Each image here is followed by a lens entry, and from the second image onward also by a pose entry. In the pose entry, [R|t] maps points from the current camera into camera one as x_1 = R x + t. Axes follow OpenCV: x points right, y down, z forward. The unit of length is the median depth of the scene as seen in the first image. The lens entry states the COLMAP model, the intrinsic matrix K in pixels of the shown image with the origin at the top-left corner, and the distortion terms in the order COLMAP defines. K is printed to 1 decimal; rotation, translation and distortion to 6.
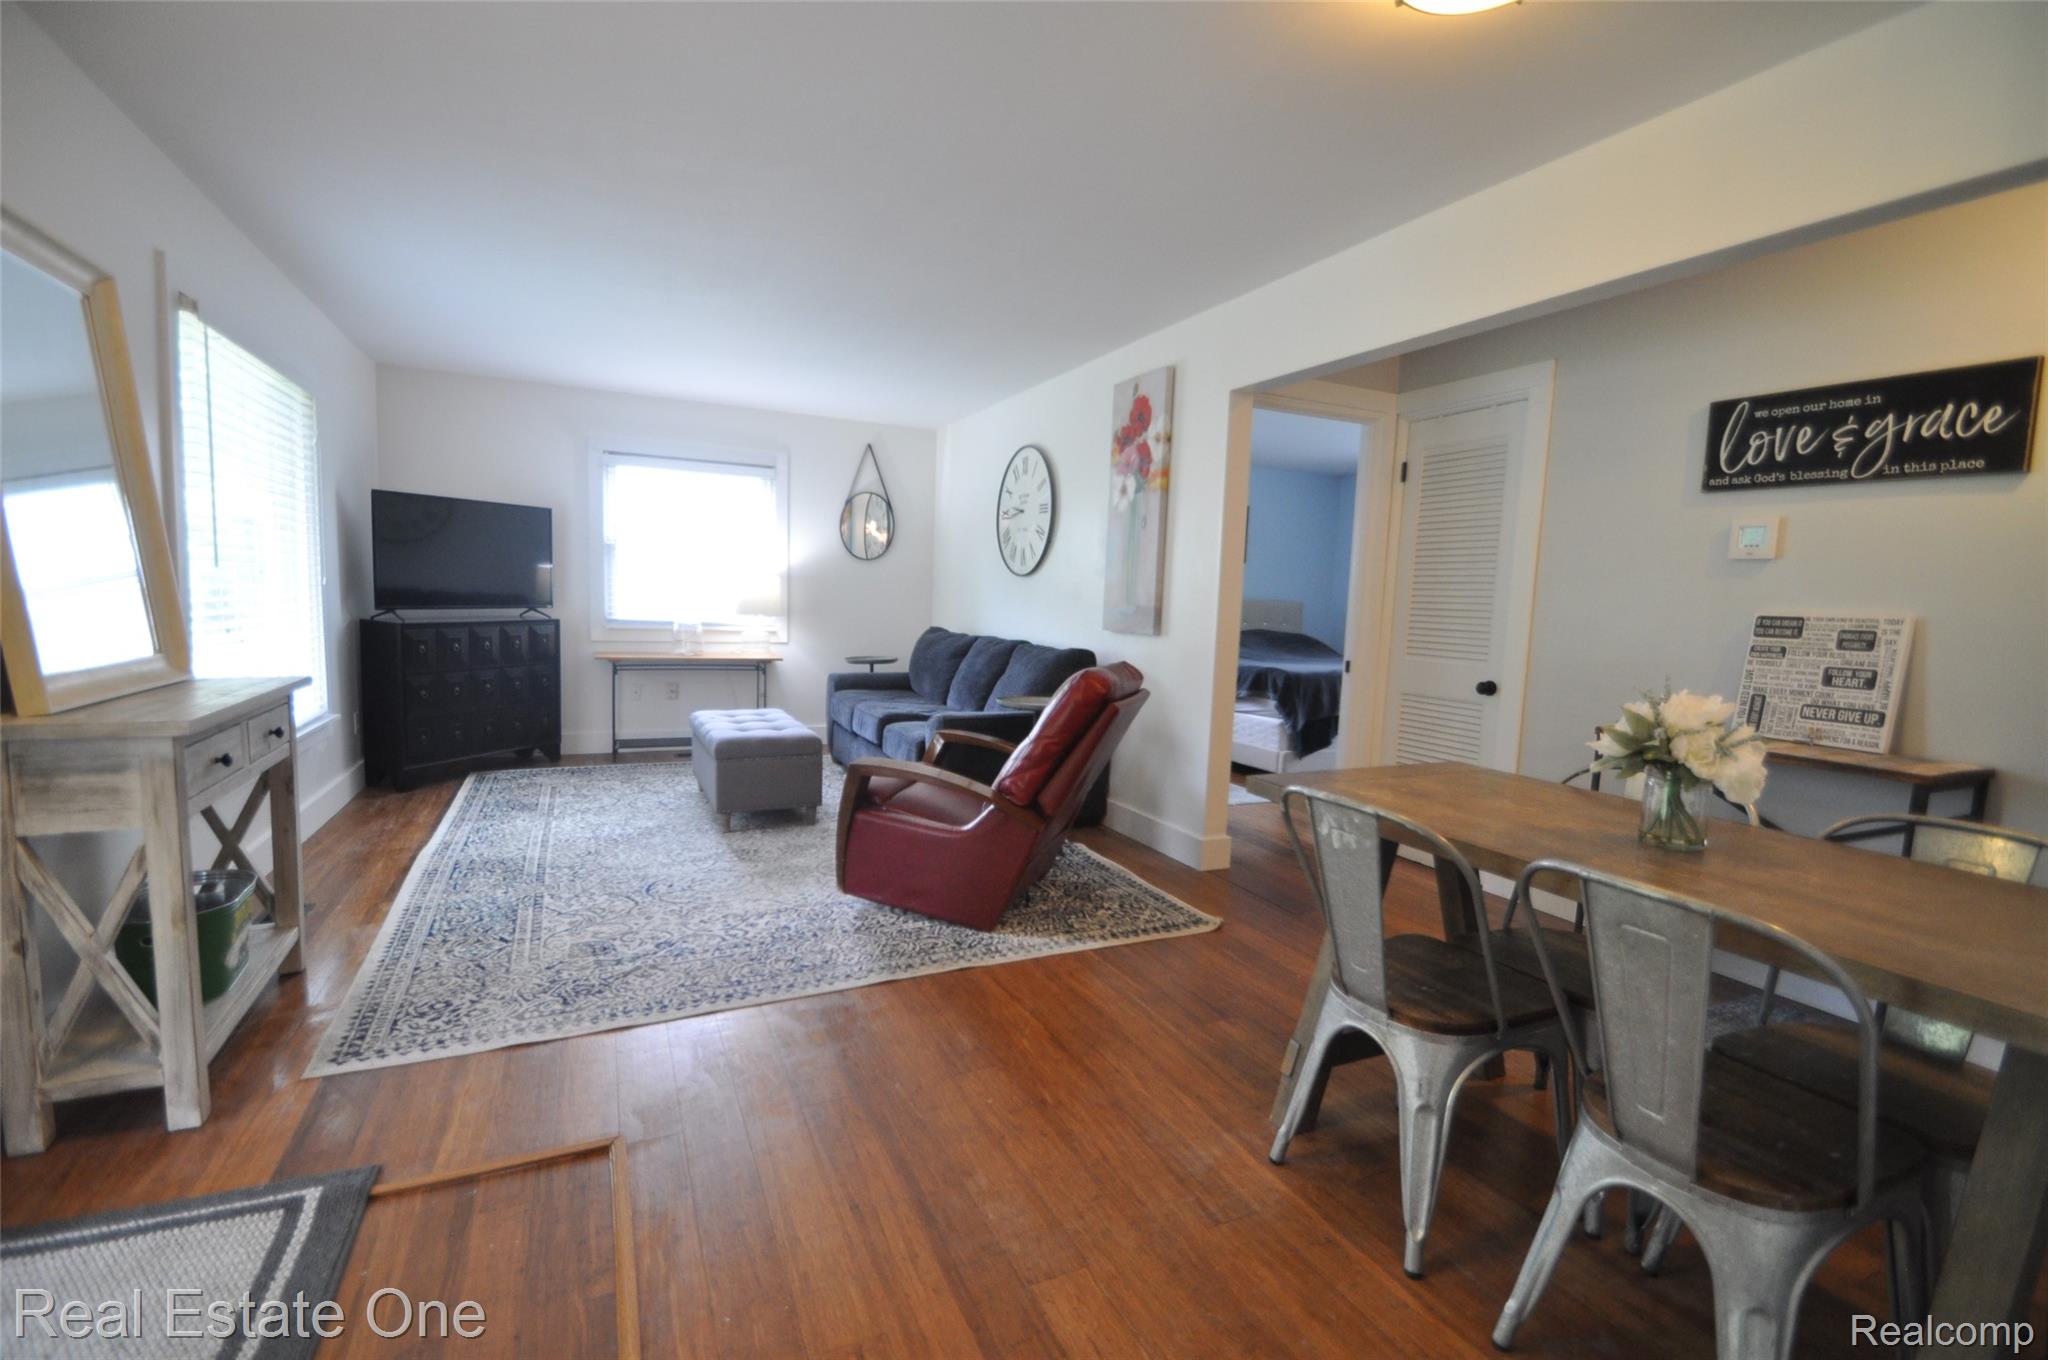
lens RADIAL K [[897.9, 0, 1027.1], [0, 897.9, 684.6], [0, 0, 1]] dist [0.005543, -0.010827]
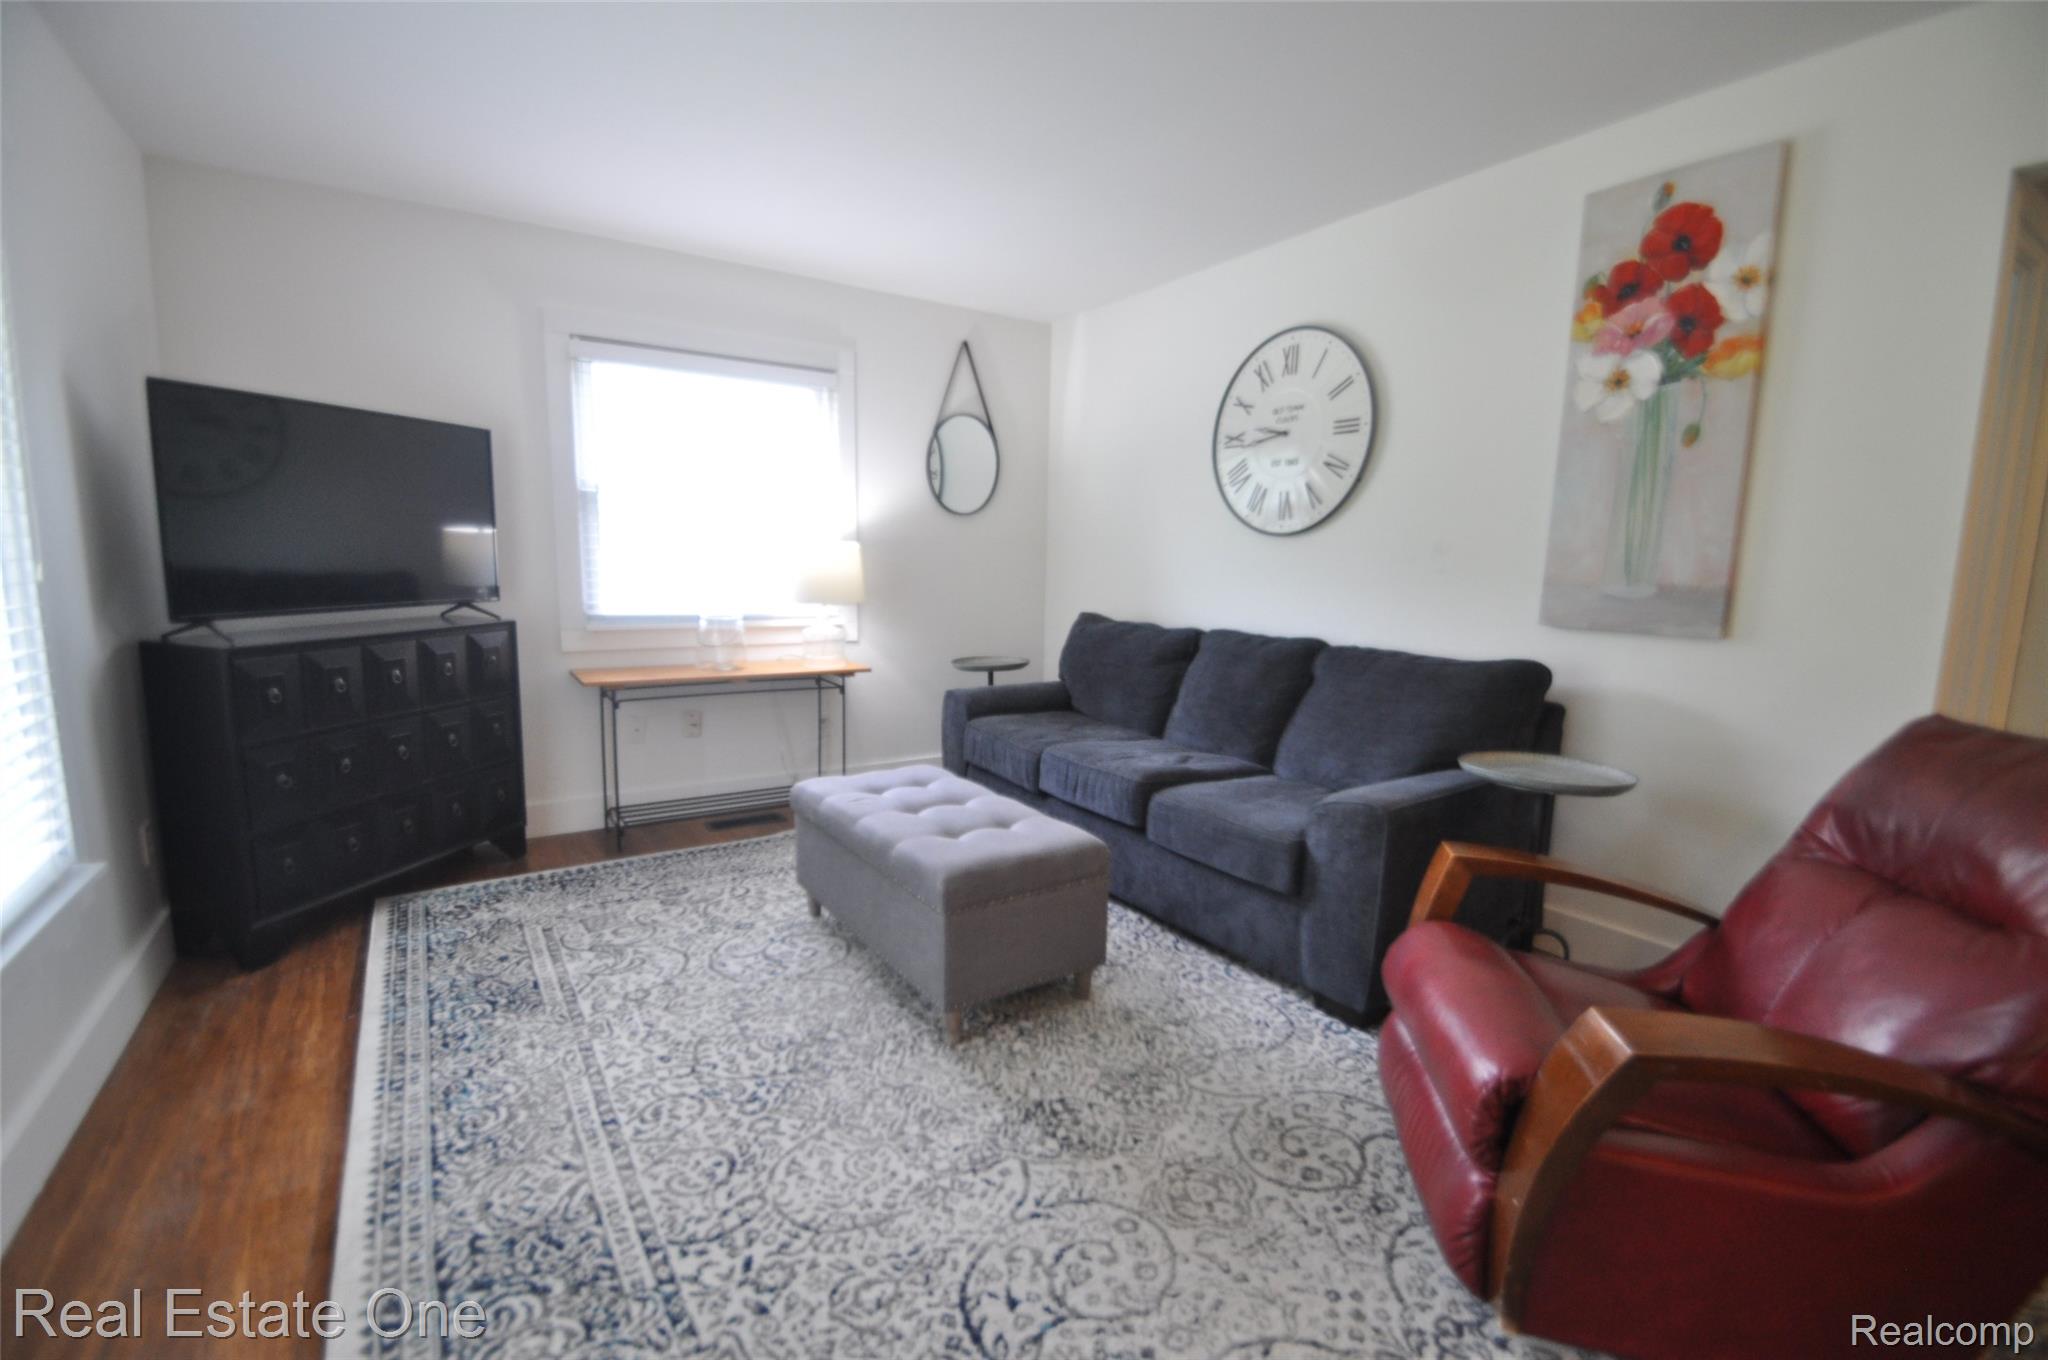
lens RADIAL K [[897.9, 0, 1019.3], [0, 897.9, 682.5], [0, 0, 1]] dist [0.005543, -0.010827]
pose [[0.991041, -0.036357, 0.128514, -0.321590], [0.030652, 0.998467, 0.046096, -0.058885], [-0.129993, -0.041744, 0.990636, 0.442767]]
